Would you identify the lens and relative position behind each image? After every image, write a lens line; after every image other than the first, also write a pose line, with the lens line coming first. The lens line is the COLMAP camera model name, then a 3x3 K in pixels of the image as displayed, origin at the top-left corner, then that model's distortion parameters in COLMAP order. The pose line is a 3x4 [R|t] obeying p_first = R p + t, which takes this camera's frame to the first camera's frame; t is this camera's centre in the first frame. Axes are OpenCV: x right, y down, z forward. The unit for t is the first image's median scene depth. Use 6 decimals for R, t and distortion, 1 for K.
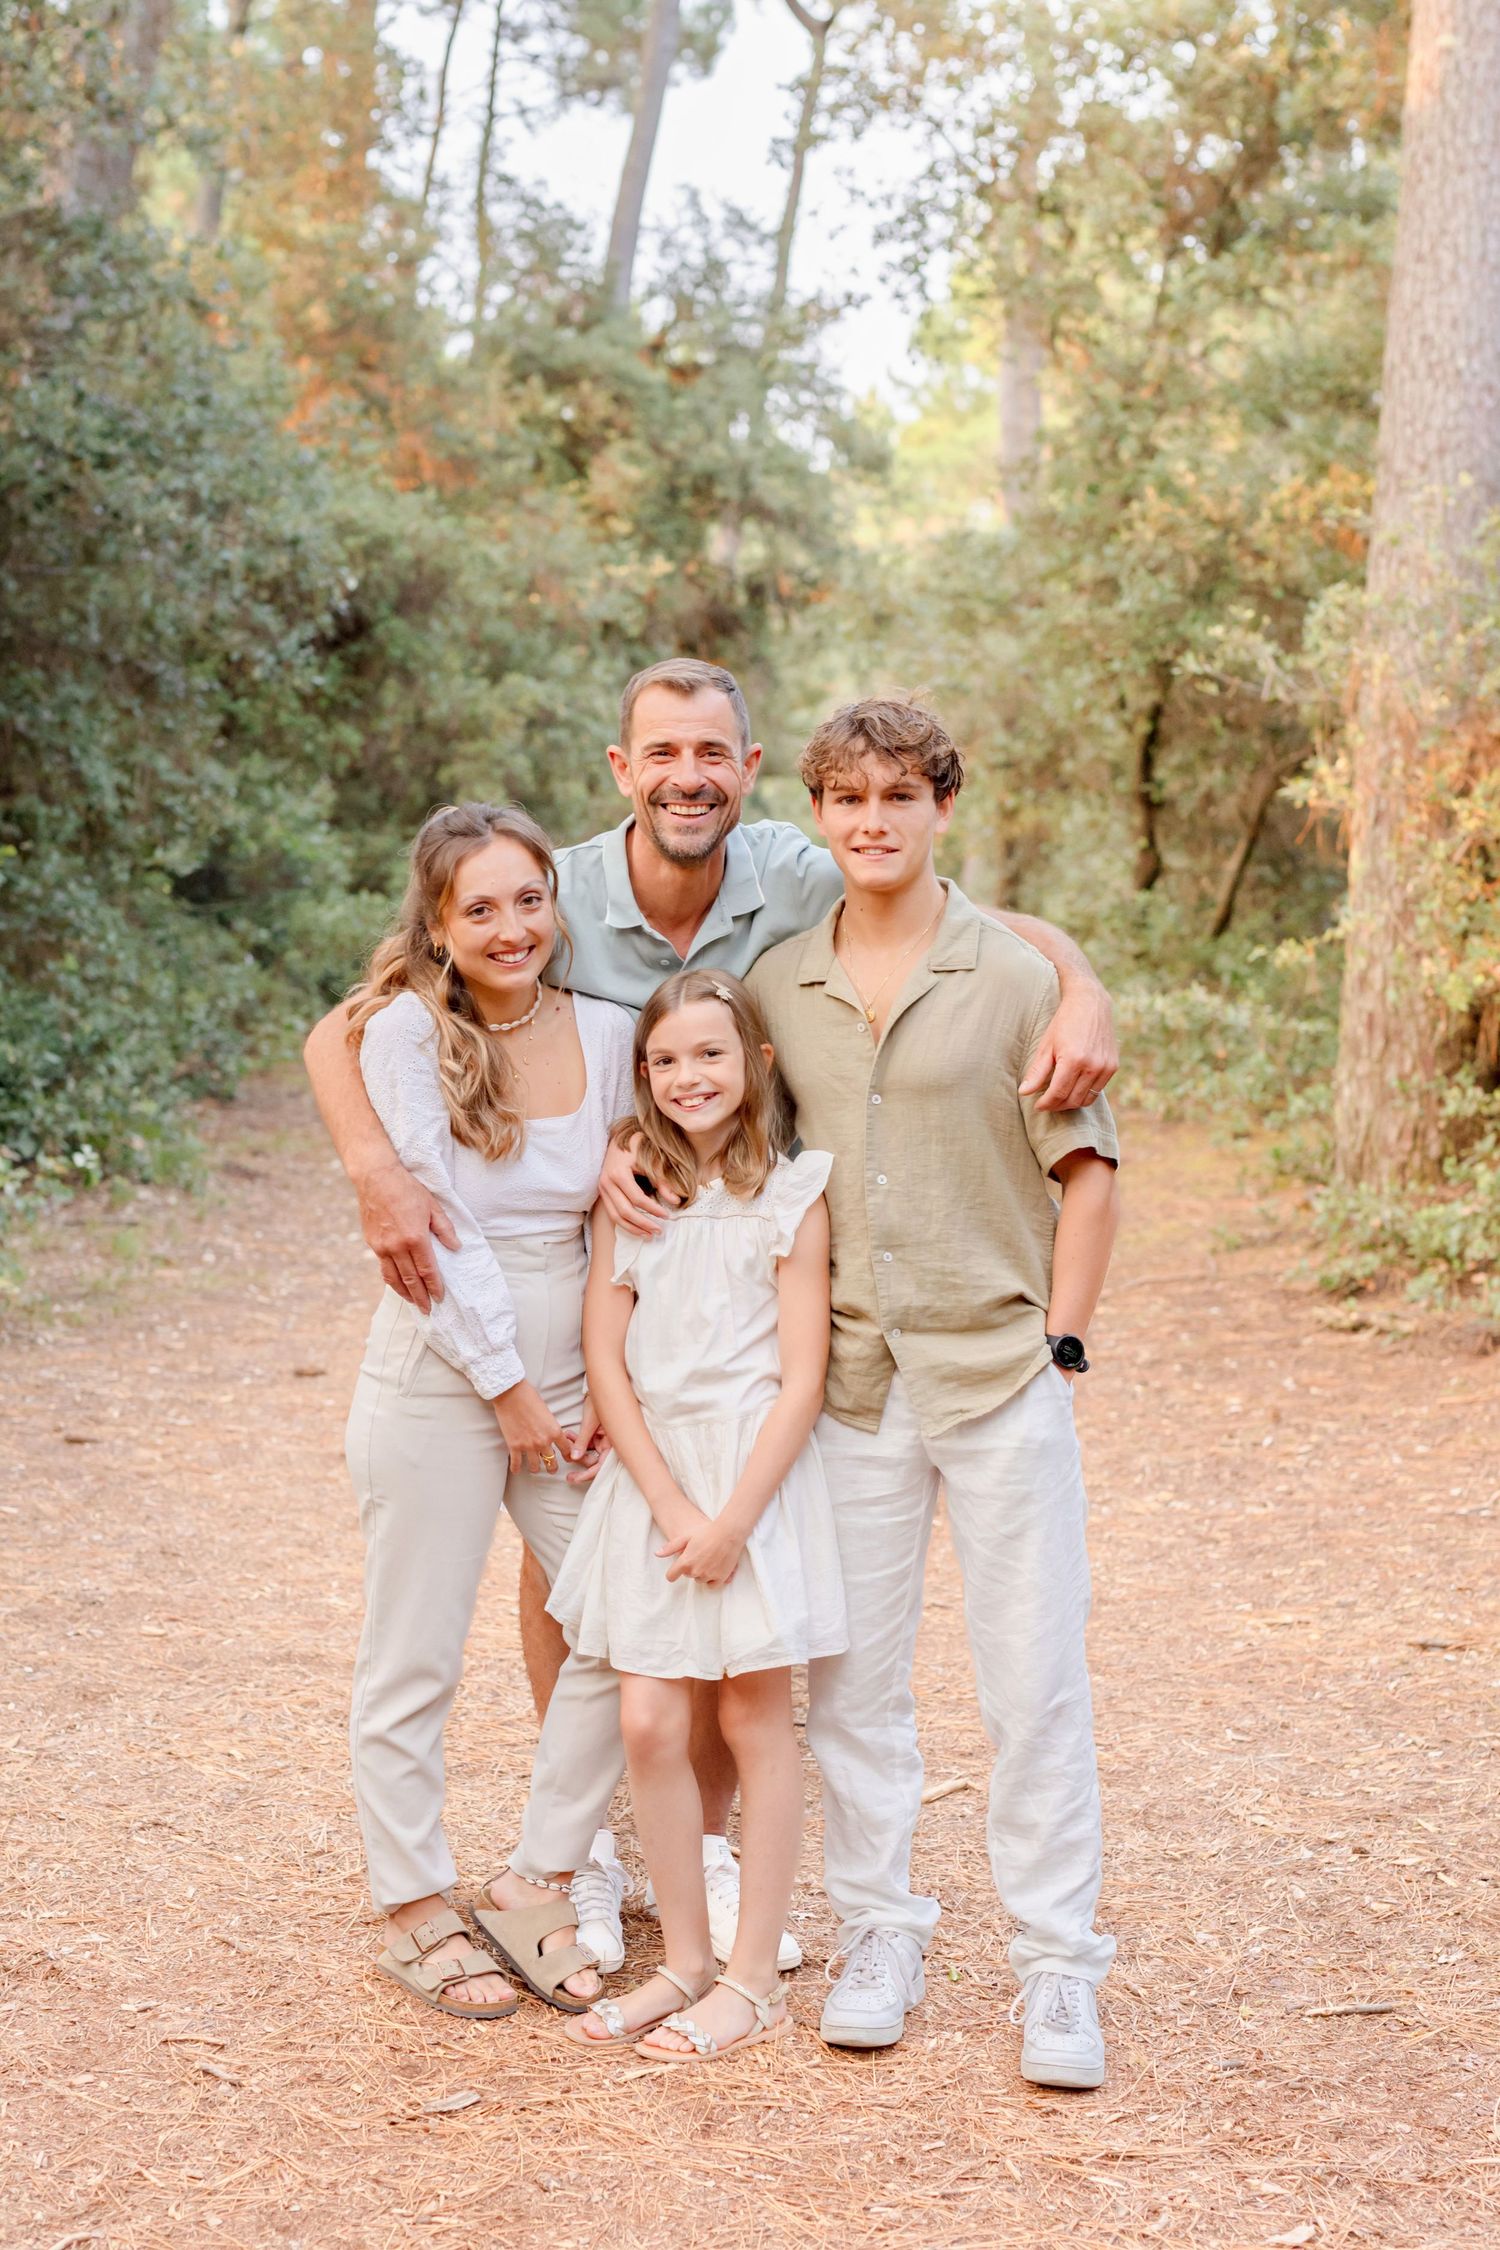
lens RADIAL K [[3554.6, 0, 698.1], [0, 3554.6, 1183.5], [0, 0, 1]] dist [0.003089, 0.003215]
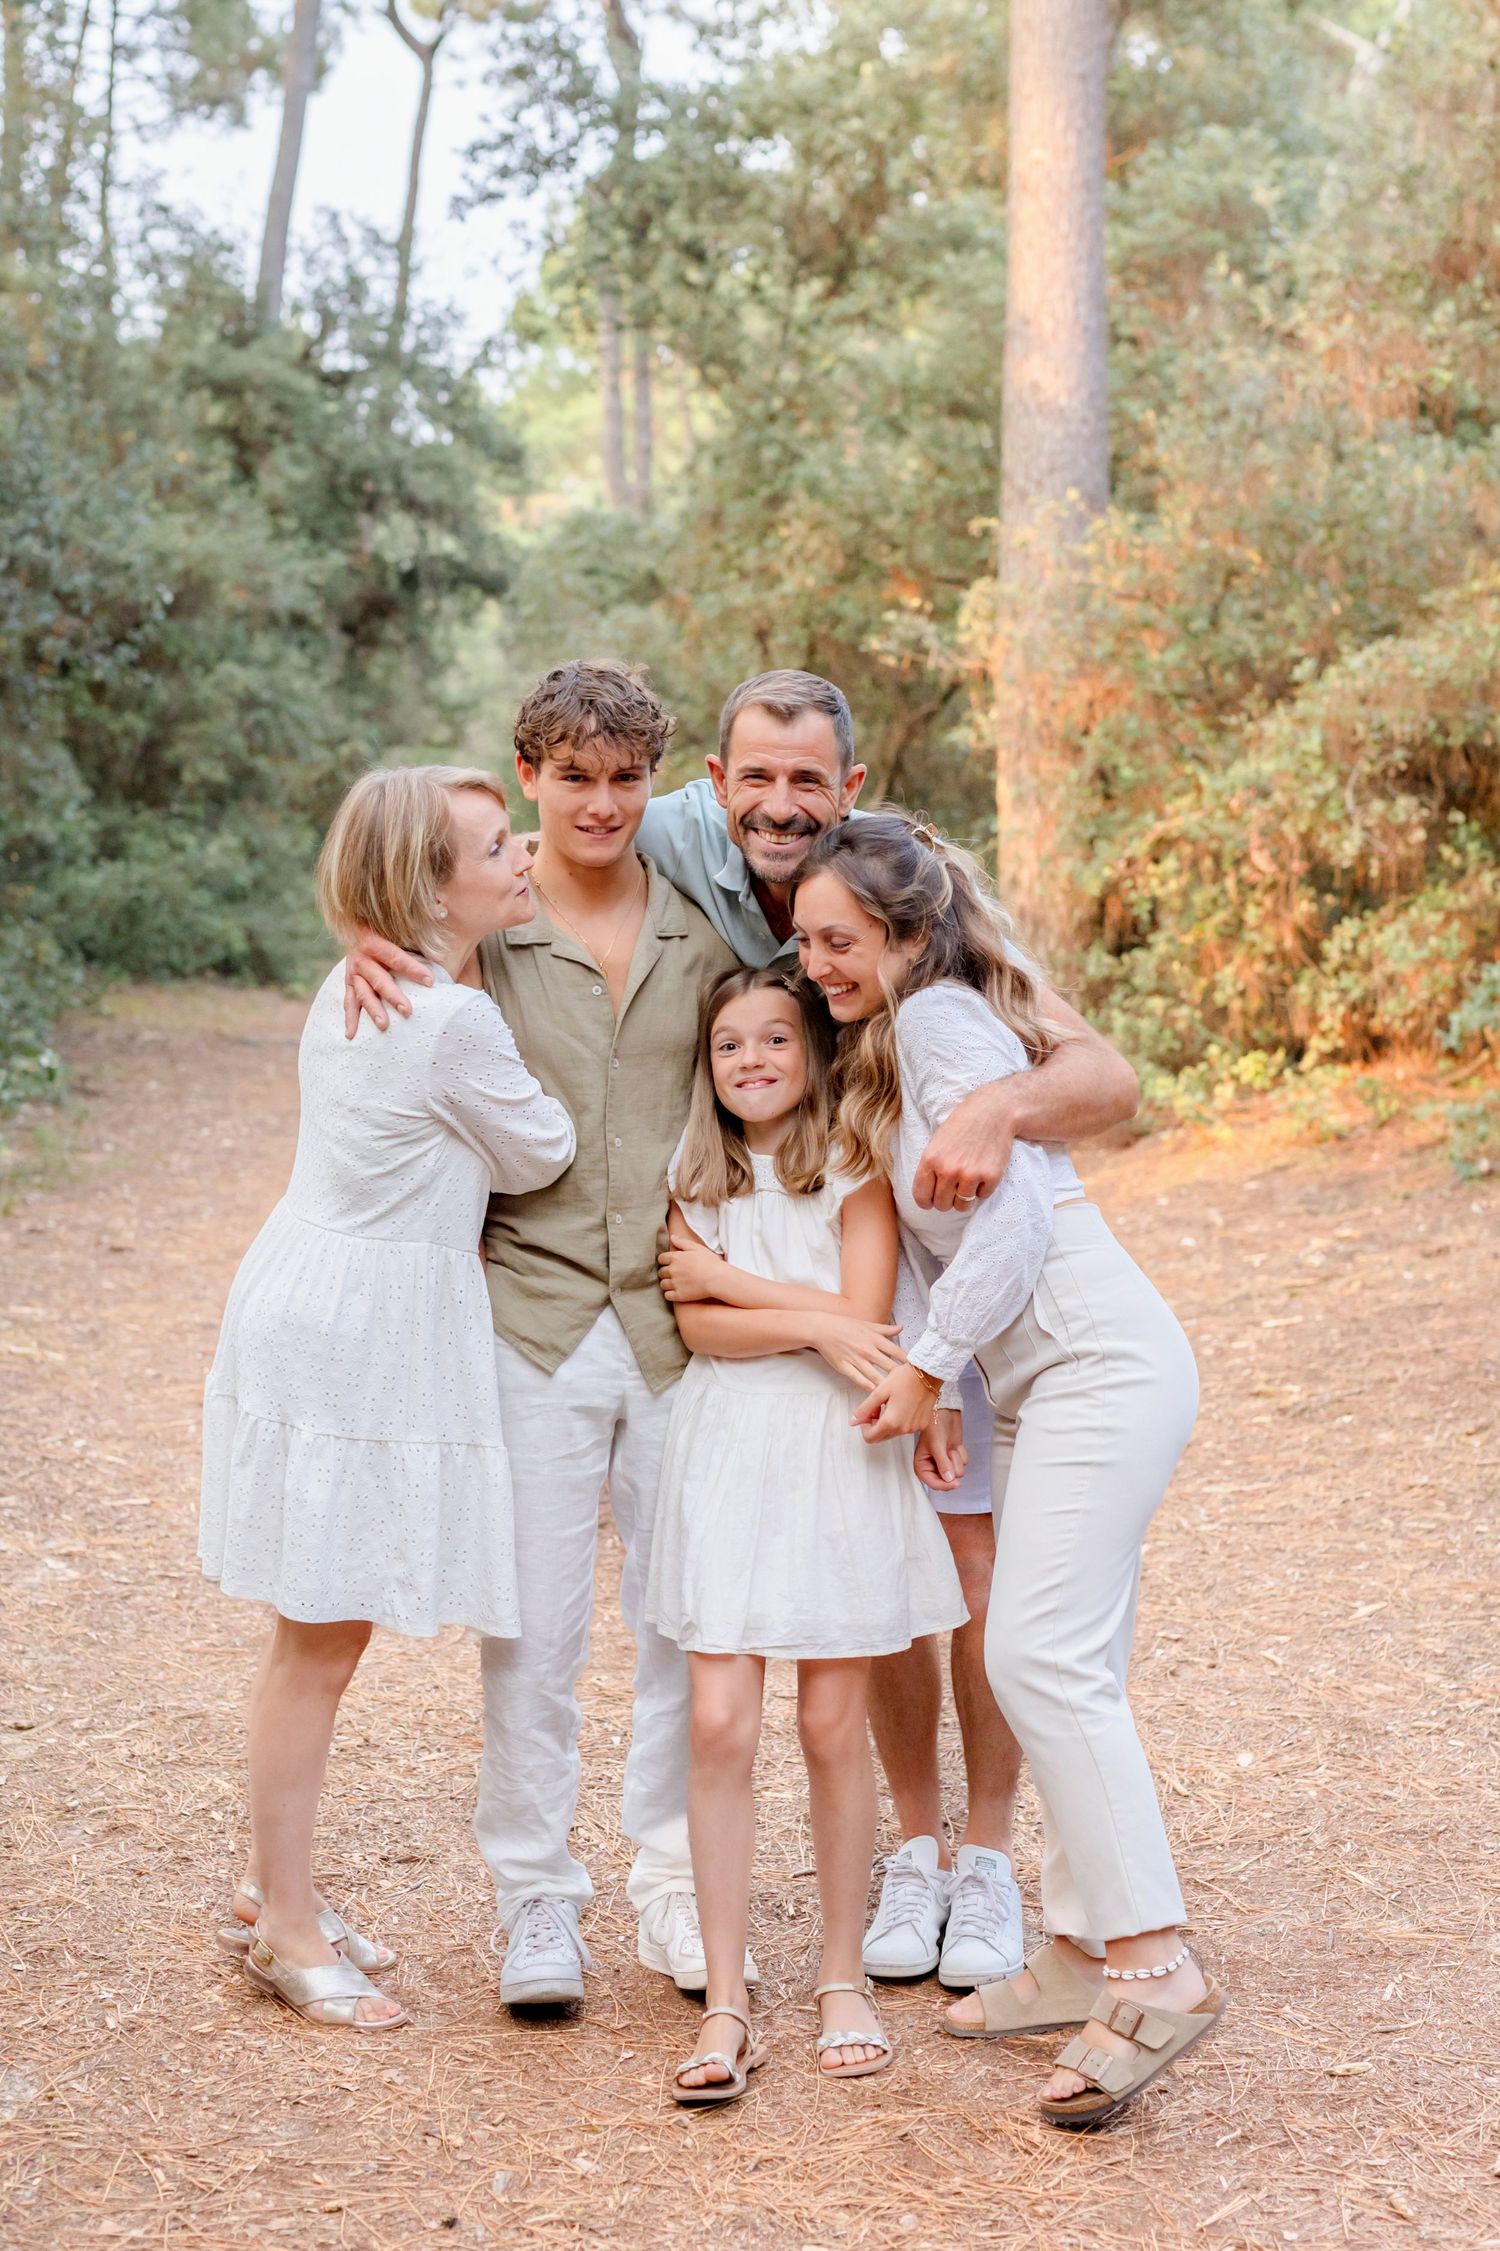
lens RADIAL K [[3432.5, 0, 704.2], [0, 3432.5, 1057.6], [0, 0, 1]] dist [0.009788, -0.036921]
pose [[0.992869, -0.050006, 0.108211, -0.041293], [0.052383, 0.998442, -0.019237, 0.016401], [-0.107081, 0.024768, 0.993942, -0.147543]]
